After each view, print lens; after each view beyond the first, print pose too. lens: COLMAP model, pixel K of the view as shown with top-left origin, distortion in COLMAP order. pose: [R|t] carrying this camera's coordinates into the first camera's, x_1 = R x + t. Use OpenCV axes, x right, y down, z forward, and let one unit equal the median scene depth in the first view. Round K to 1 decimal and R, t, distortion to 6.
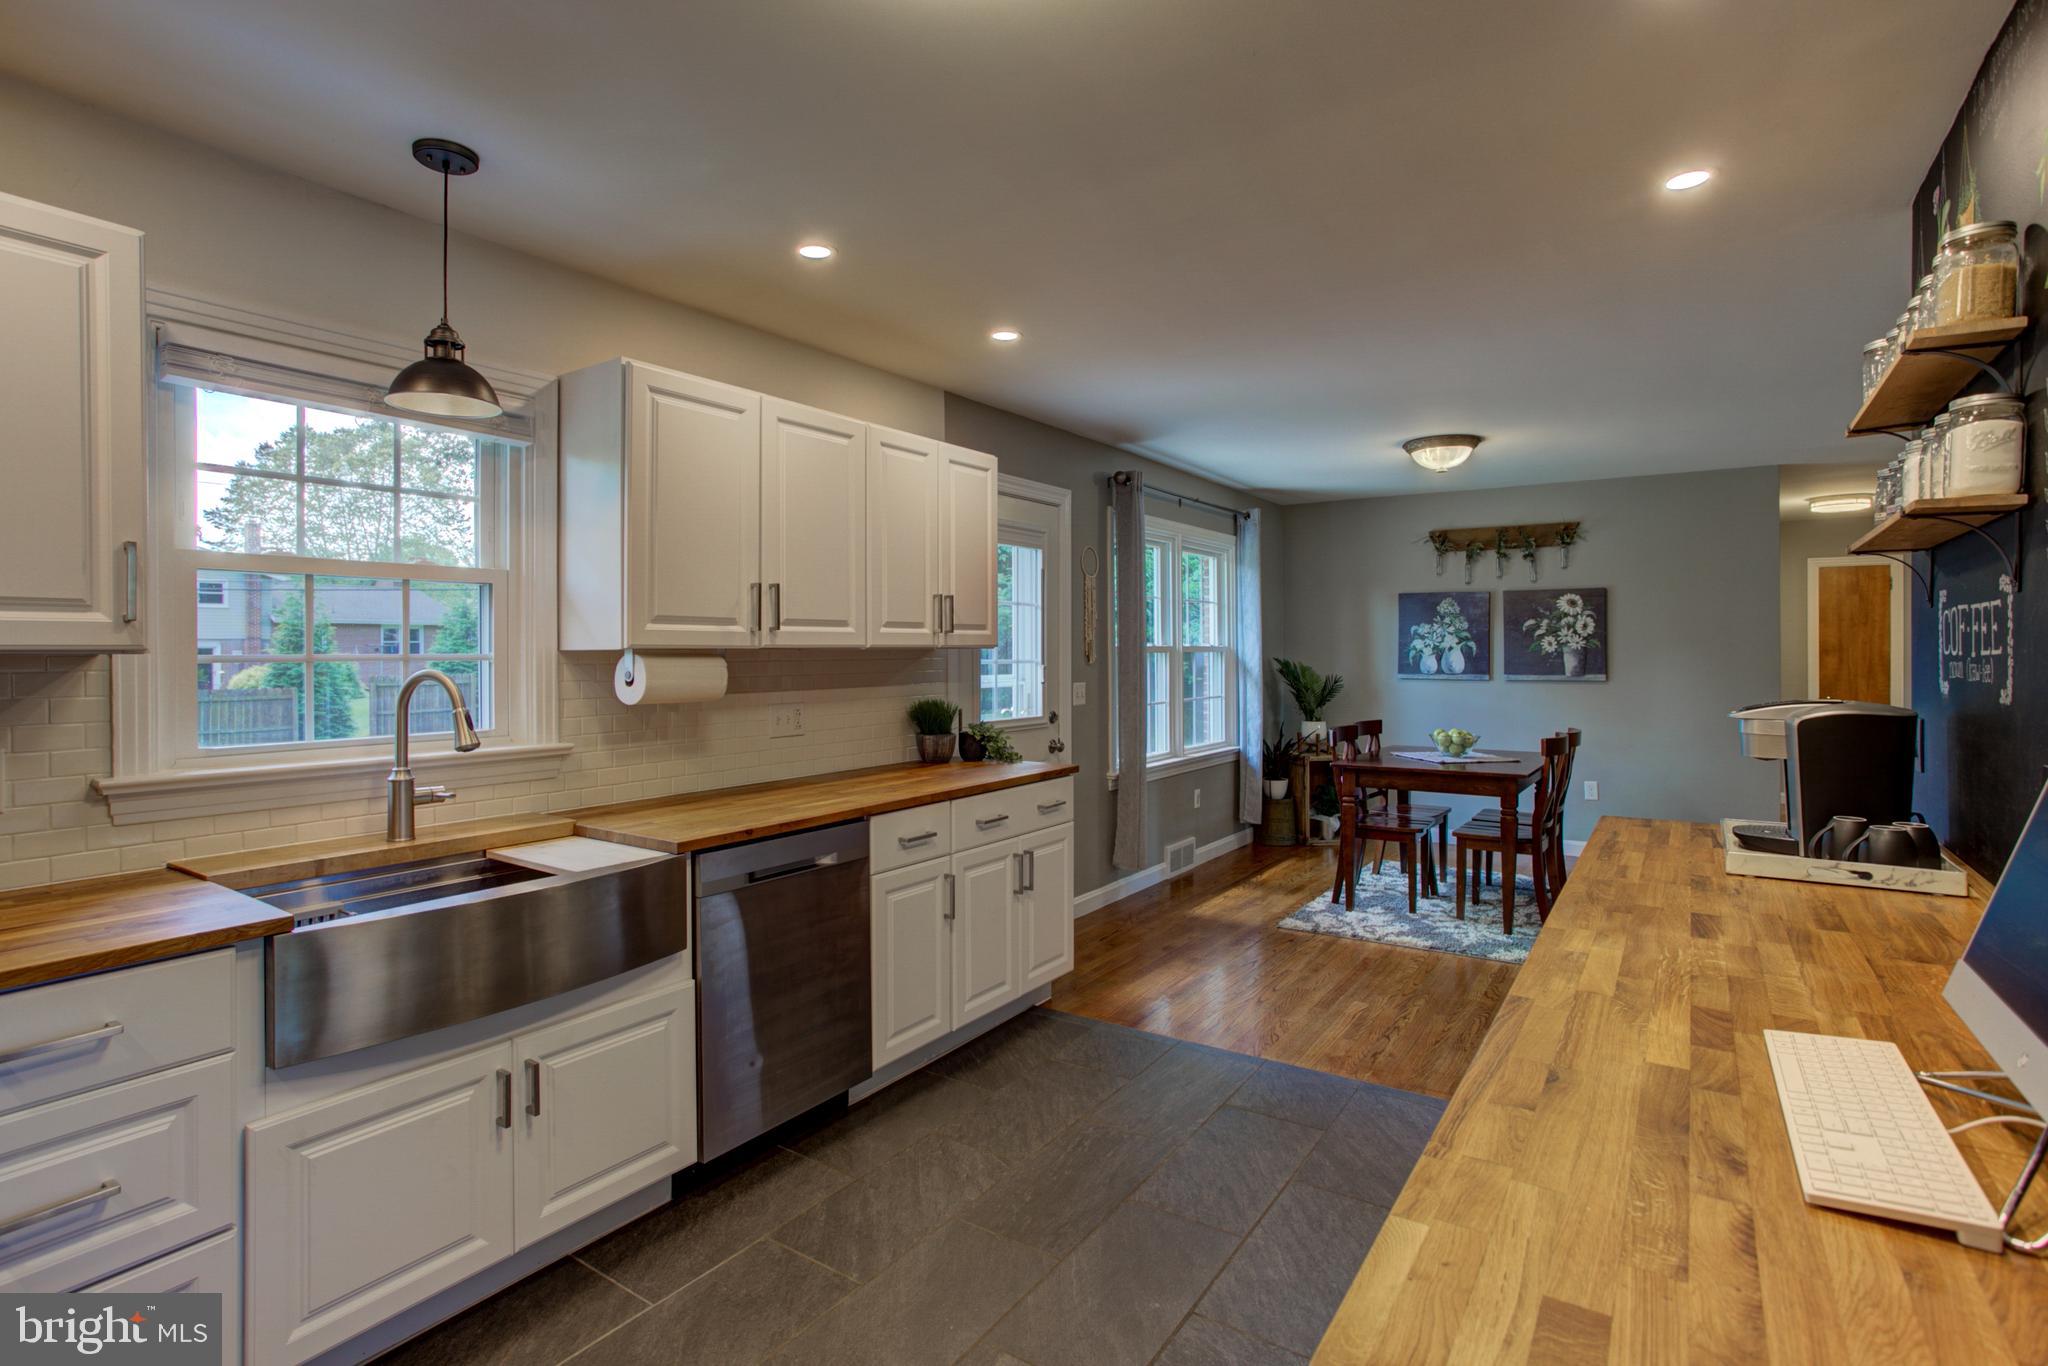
lens RADIAL K [[1006.1, 0, 1008.9], [0, 1006.1, 649.5], [0, 0, 1]] dist [-0.050529, 0.033019]
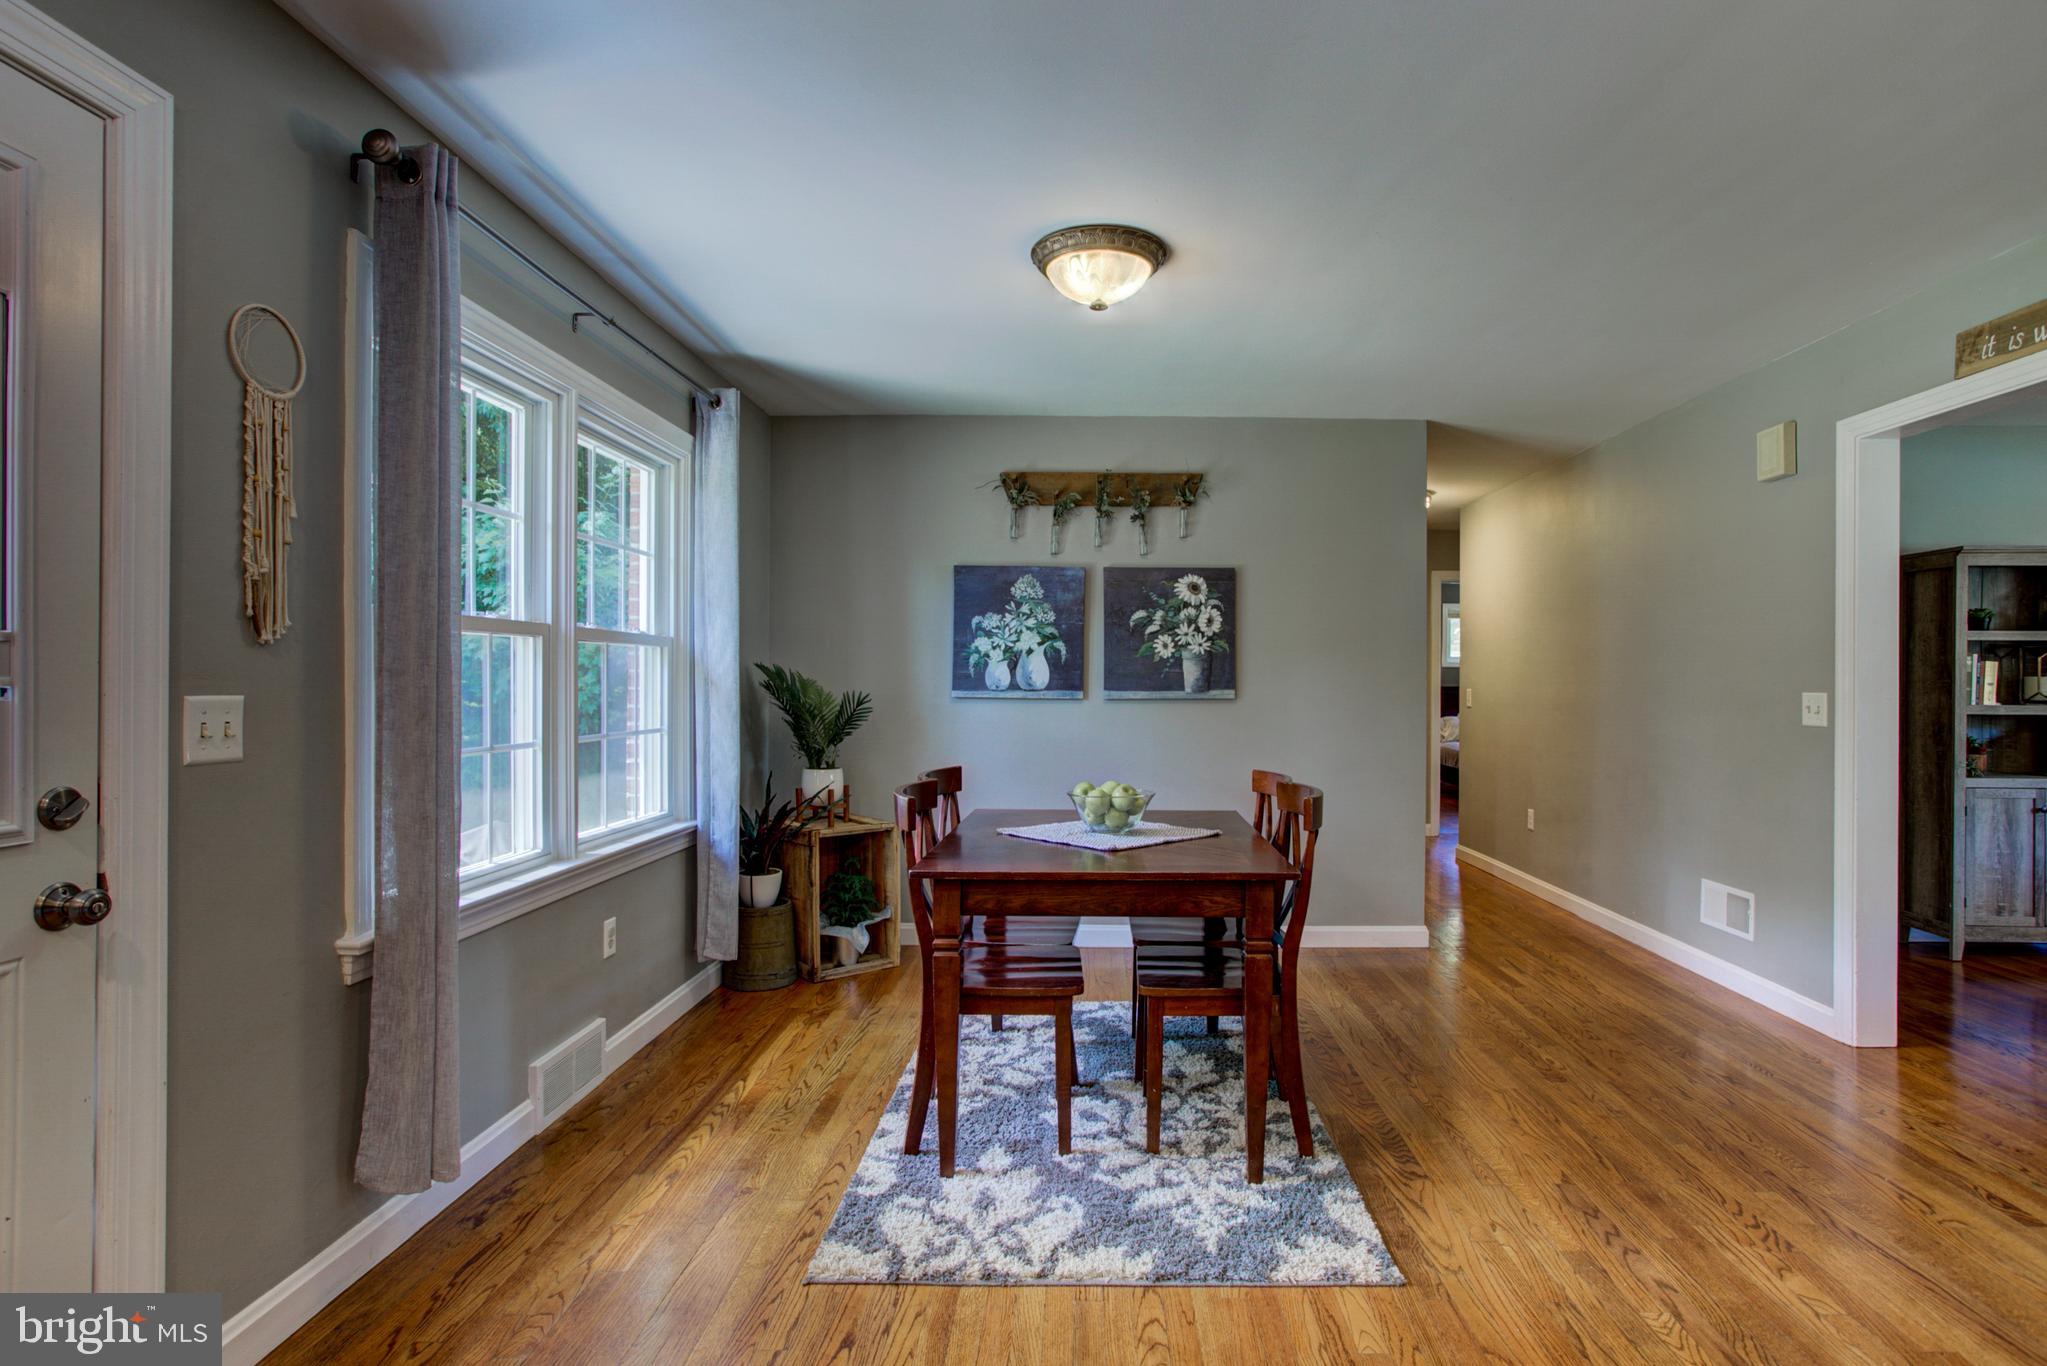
lens RADIAL K [[1033.3, 0, 1092.7], [0, 1033.3, 681.8], [0, 0, 1]] dist [-0.049069, 0.036325]
pose [[0.822081, 0.007493, 0.569322, 0.176902], [-0.008003, 0.999967, -0.001605, 0.039823], [-0.569315, -0.003237, 0.822113, 0.832234]]
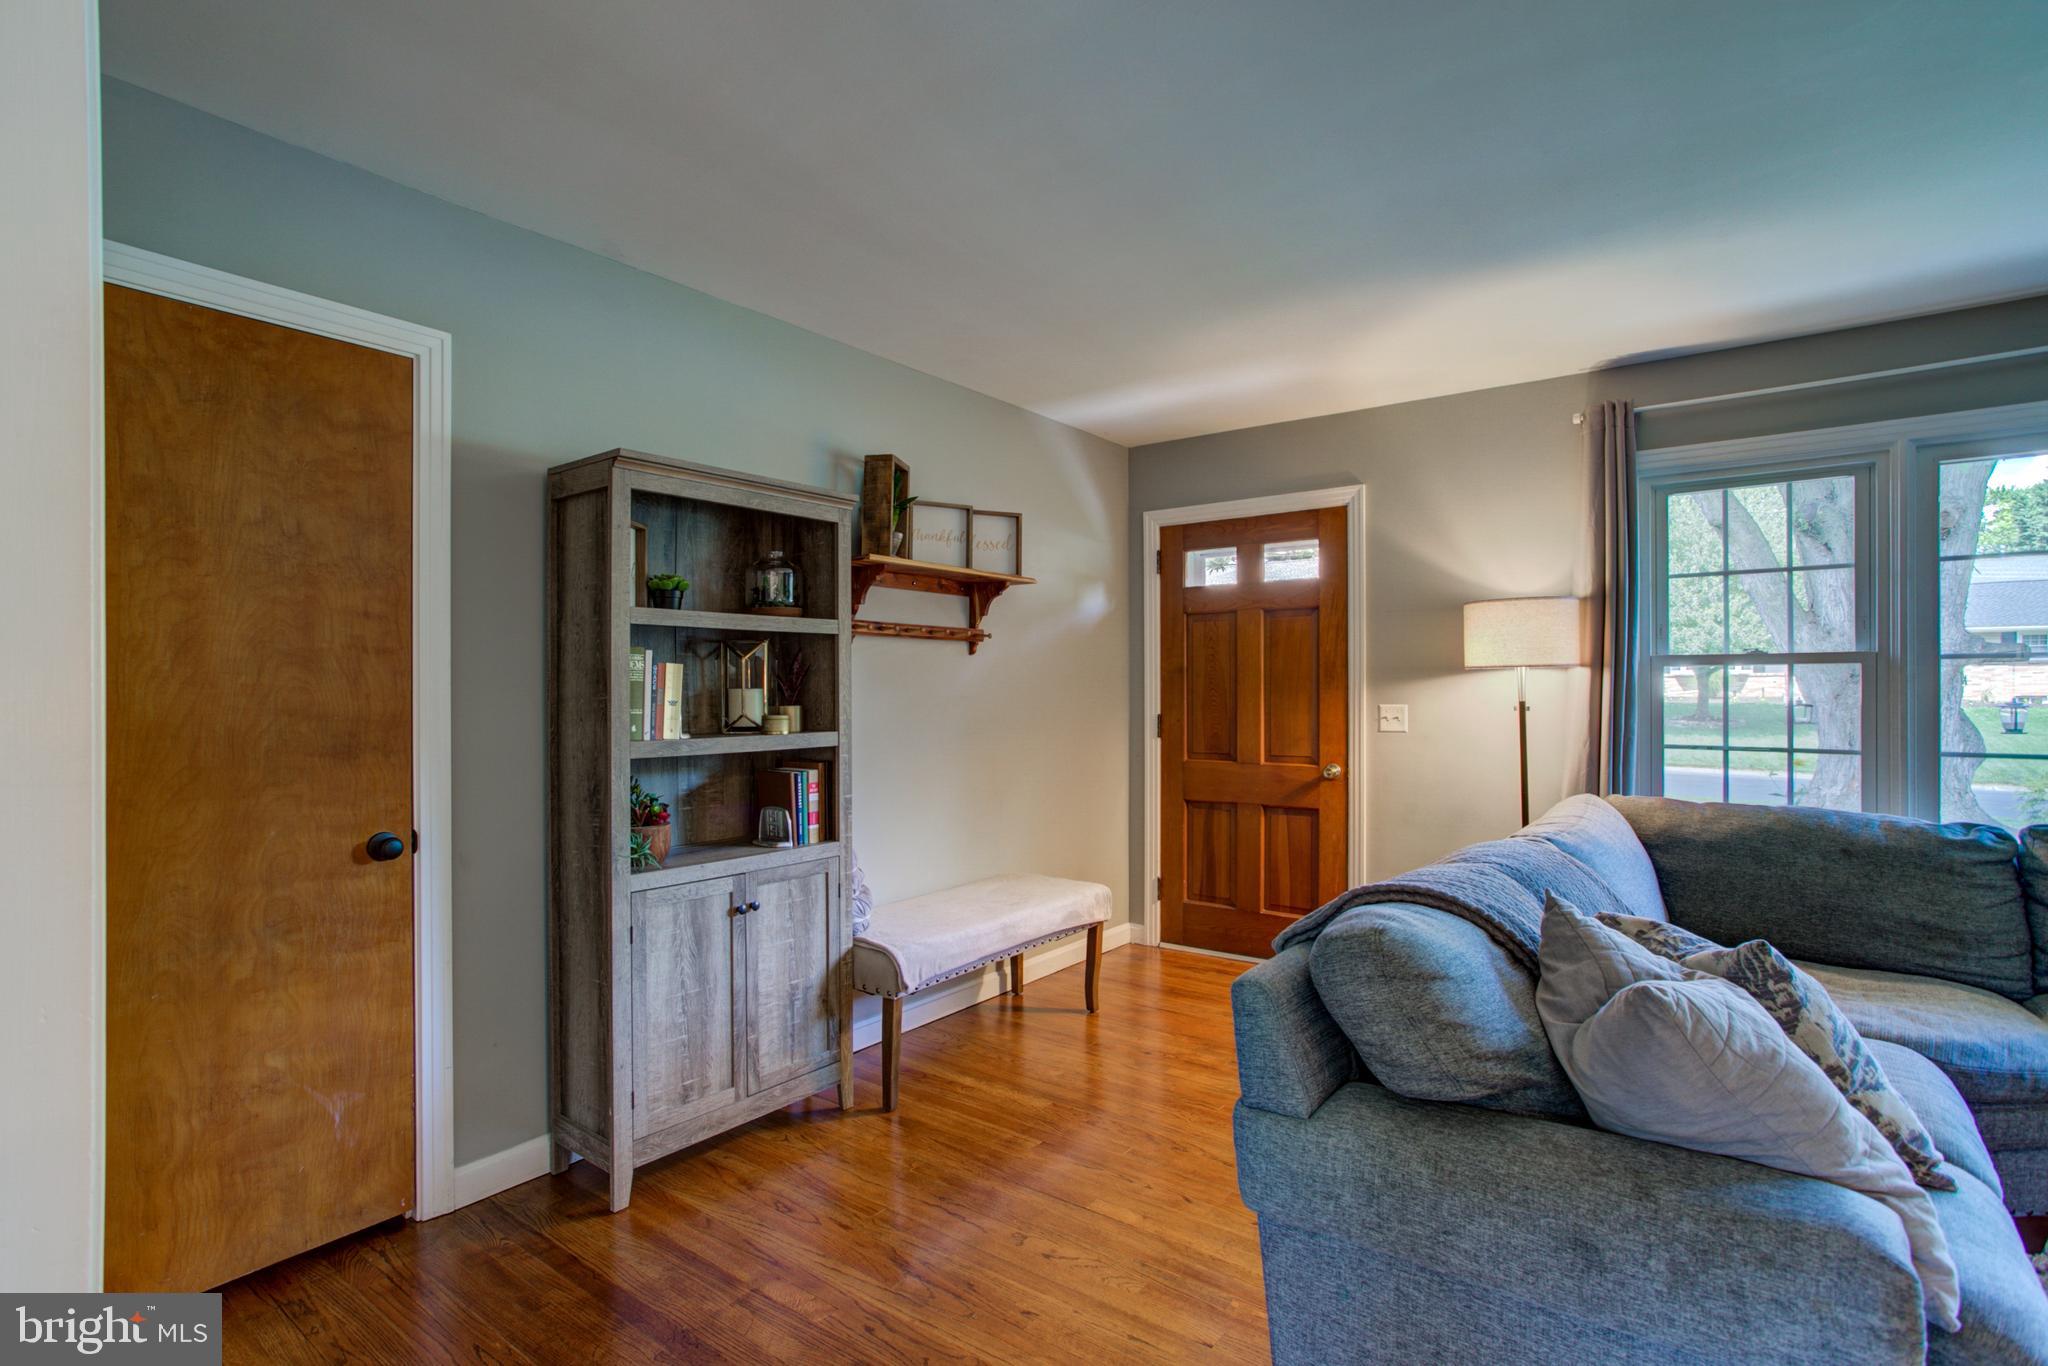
lens RADIAL K [[994.2, 0, 1009.1], [0, 994.2, 659.5], [0, 0, 1]] dist [-0.047475, 0.032067]
pose [[0.057586, 0.026331, 0.997993, 1.100573], [0.002848, 0.999644, -0.026538, 0.020499], [-0.998337, 0.004370, 0.057490, 0.951432]]
